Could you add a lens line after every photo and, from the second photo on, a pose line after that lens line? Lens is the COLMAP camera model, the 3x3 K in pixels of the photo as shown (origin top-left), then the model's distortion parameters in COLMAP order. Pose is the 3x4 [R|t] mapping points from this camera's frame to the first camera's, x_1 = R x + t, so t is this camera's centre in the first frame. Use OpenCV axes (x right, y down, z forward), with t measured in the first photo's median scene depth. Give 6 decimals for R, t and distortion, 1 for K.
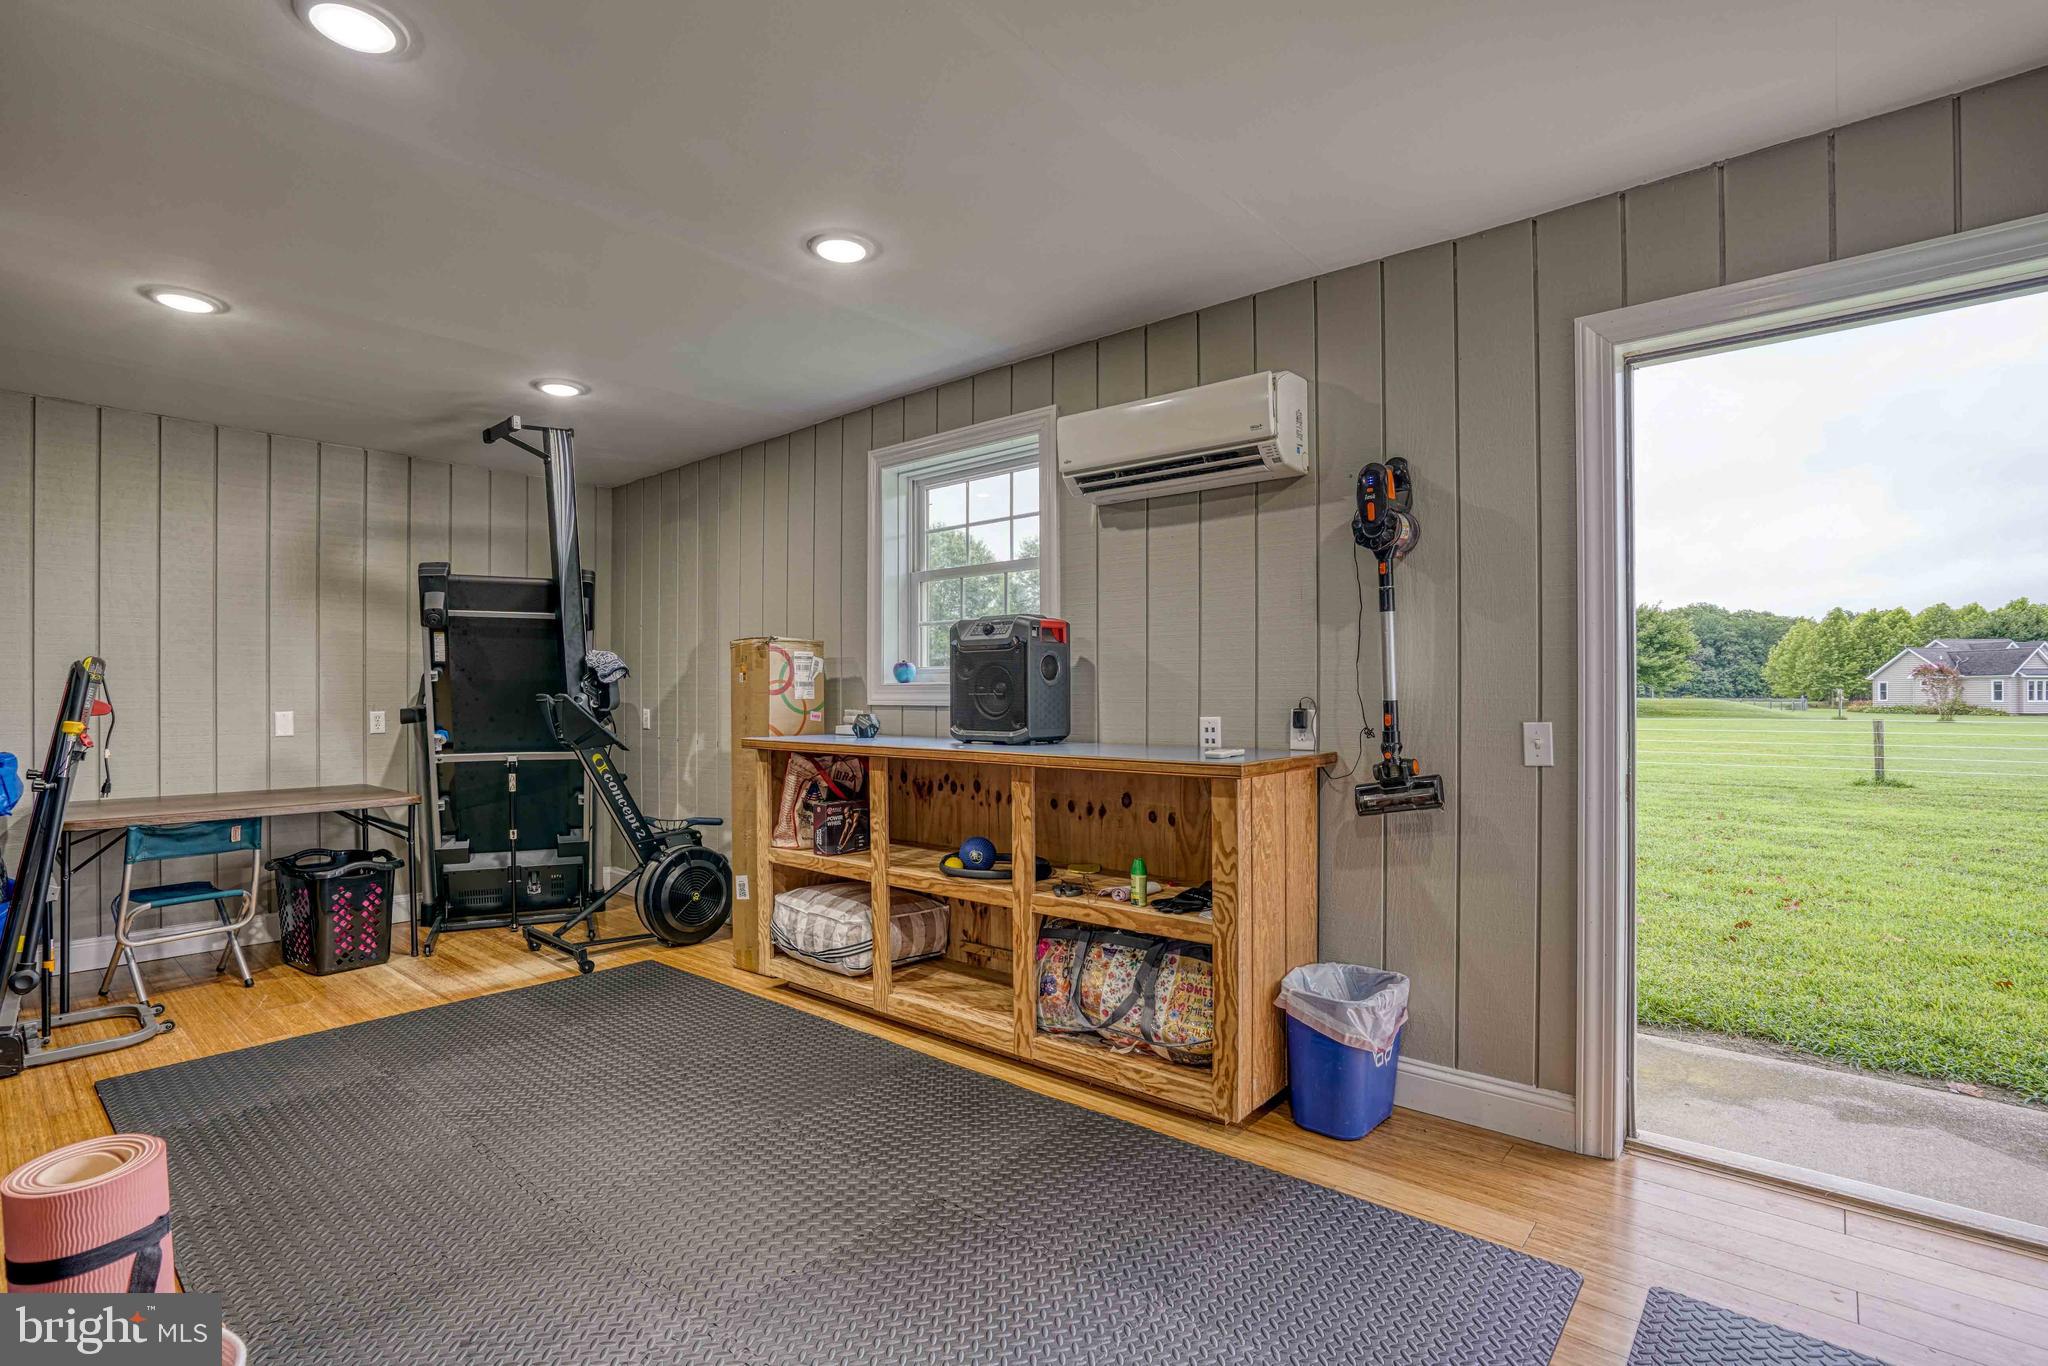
lens RADIAL K [[950.0, 0, 1024.0], [0, 950.0, 683.0], [0, 0, 1]] dist [-0.059431, 0.018518]
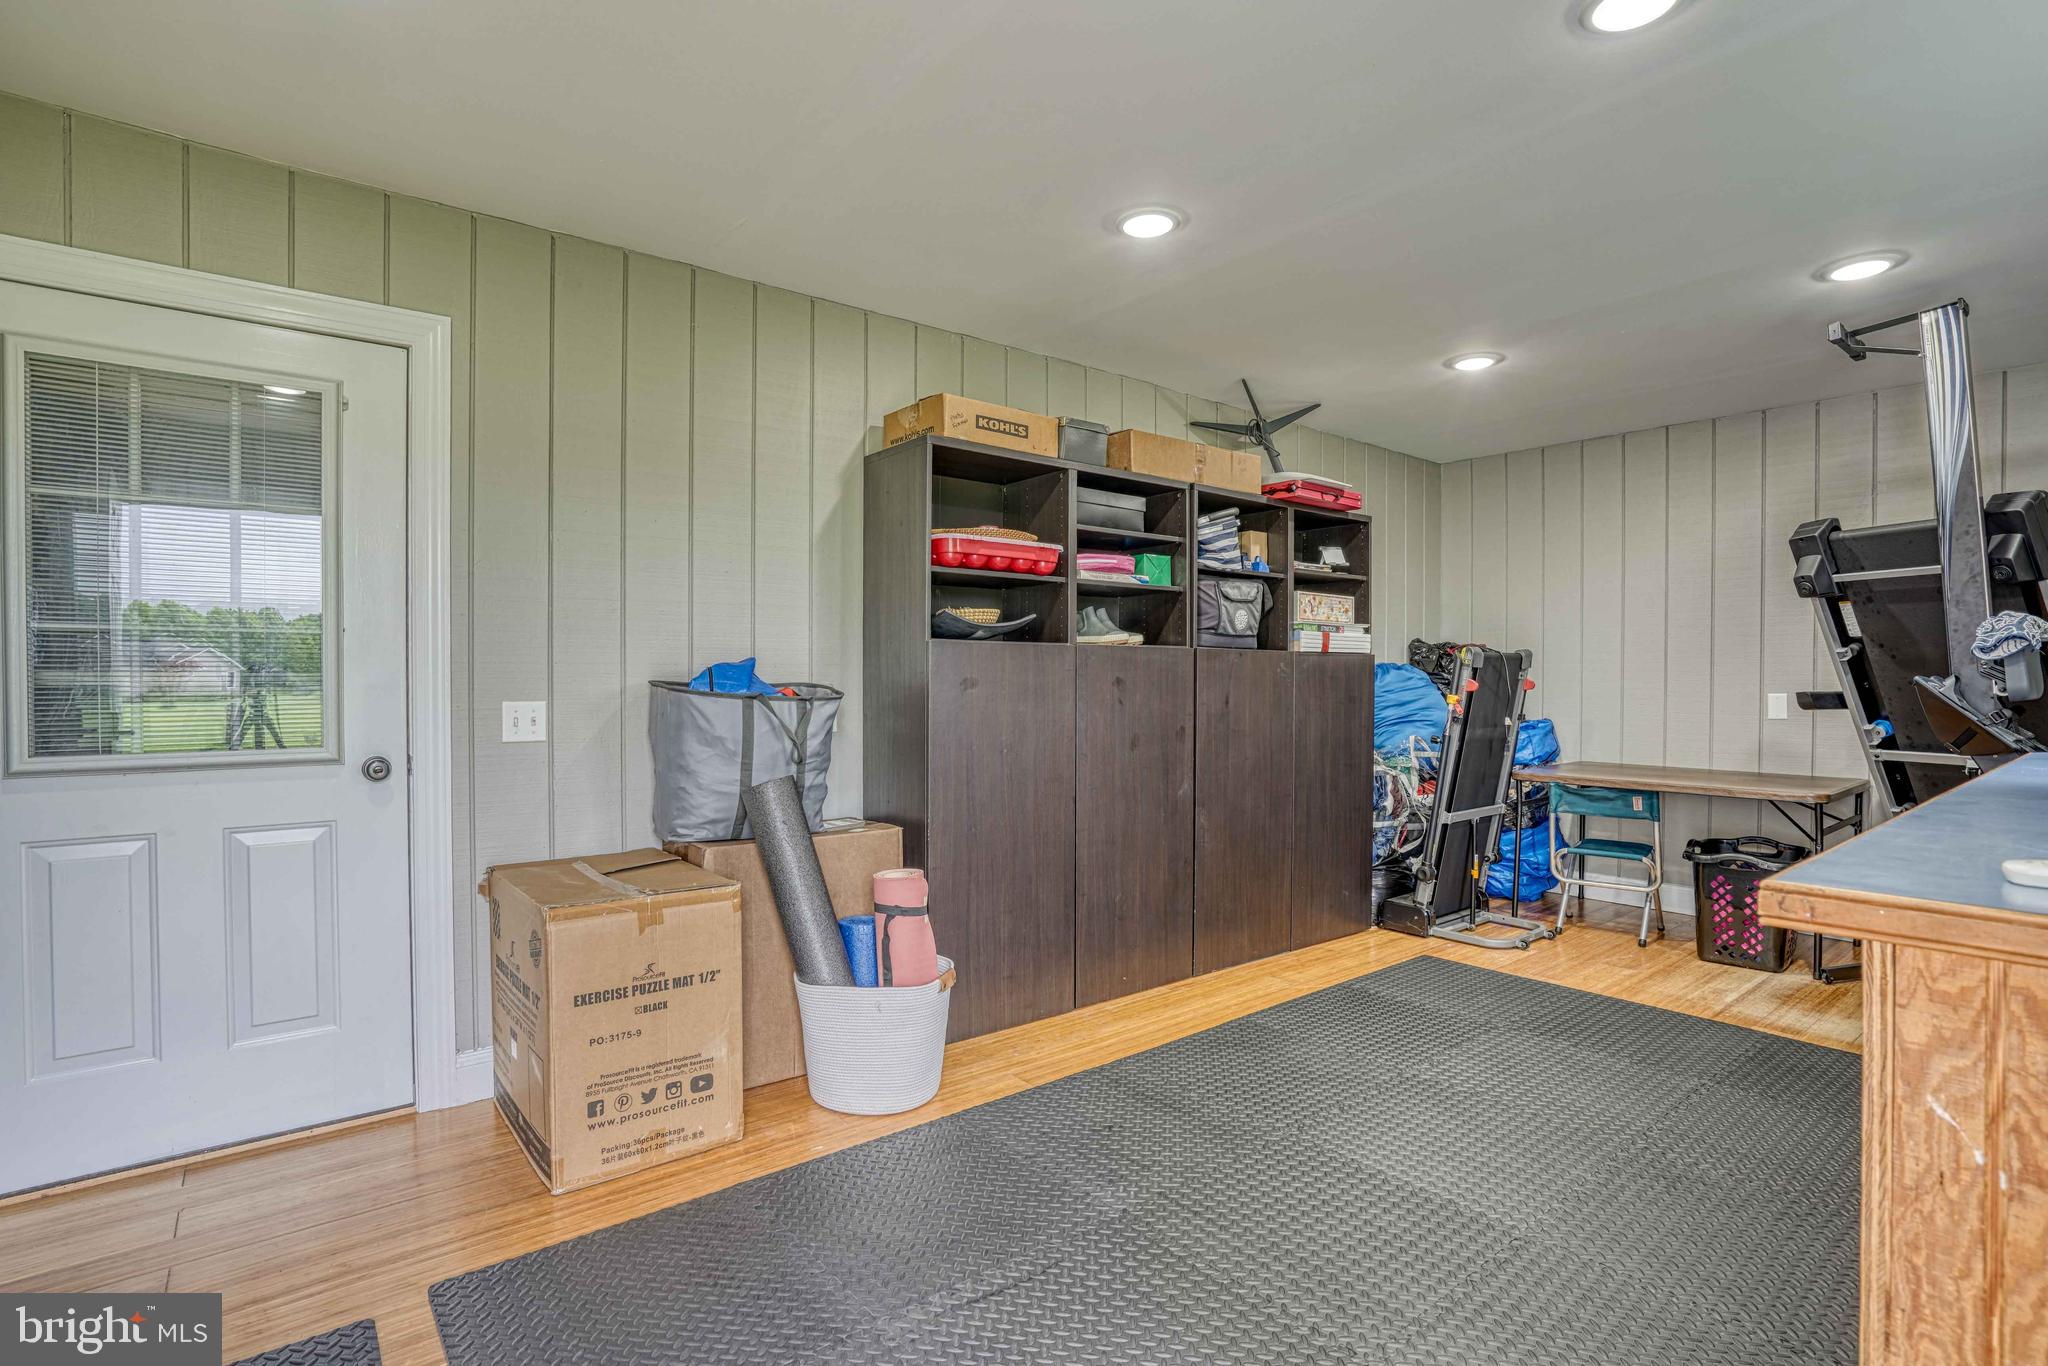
lens RADIAL K [[950.0, 0, 1024.0], [0, 950.0, 683.0], [0, 0, 1]] dist [-0.059431, 0.018518]
pose [[-0.193896, 0.009376, -0.980977, 0.359001], [0.009996, 0.999921, 0.007581, 0.005327], [0.980971, -0.008336, -0.193975, 0.493127]]
